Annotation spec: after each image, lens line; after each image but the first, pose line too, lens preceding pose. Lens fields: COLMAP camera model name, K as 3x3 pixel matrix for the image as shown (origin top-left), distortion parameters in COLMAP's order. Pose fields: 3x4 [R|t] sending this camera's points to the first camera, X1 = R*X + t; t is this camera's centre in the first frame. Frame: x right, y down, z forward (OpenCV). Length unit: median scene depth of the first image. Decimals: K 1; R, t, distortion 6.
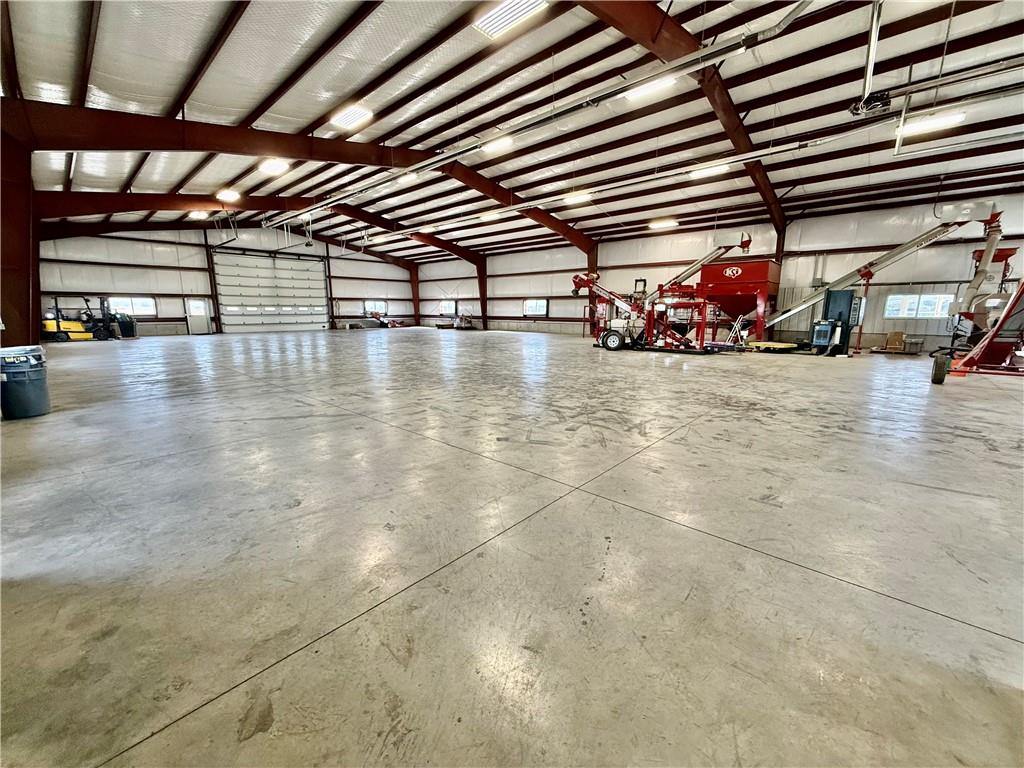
lens RADIAL K [[417.9, 0, 512.0], [0, 417.9, 384.0], [0, 0, 1]] dist [0.001415, 0.000122]
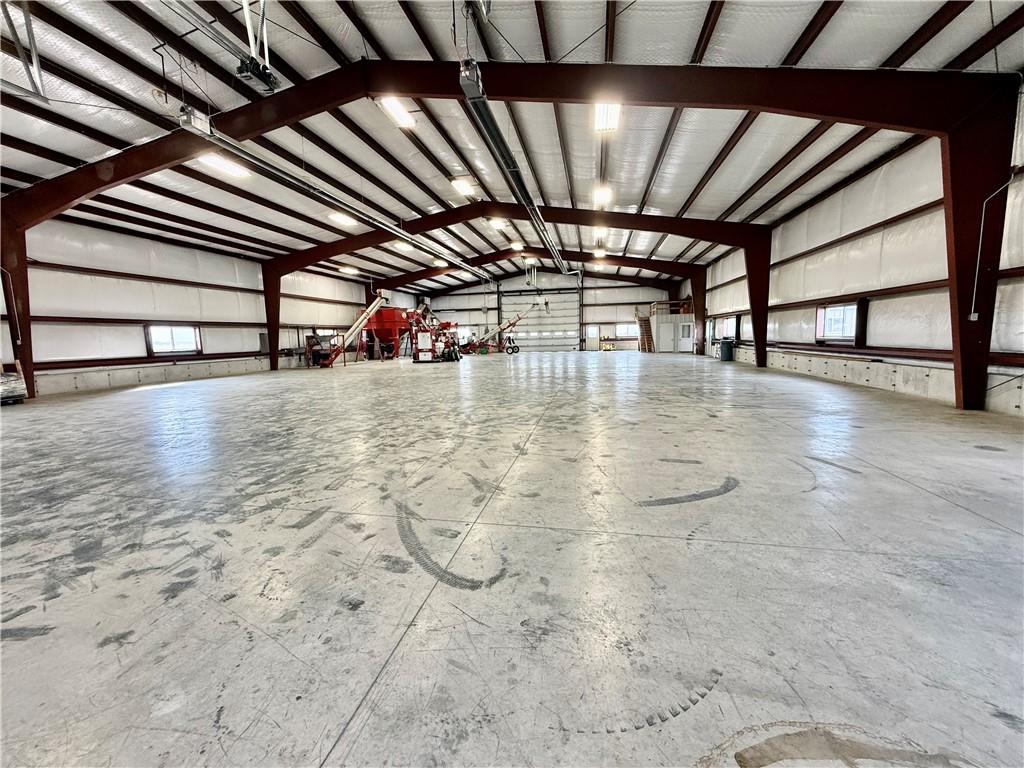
lens RADIAL K [[417.9, 0, 512.0], [0, 417.9, 384.0], [0, 0, 1]] dist [0.001415, 0.000122]
pose [[0.516628, 0.084836, -0.851997, 0.472946], [-0.125109, 0.991879, 0.022902, -0.044478], [0.847020, 0.094760, 0.523046, 0.260774]]
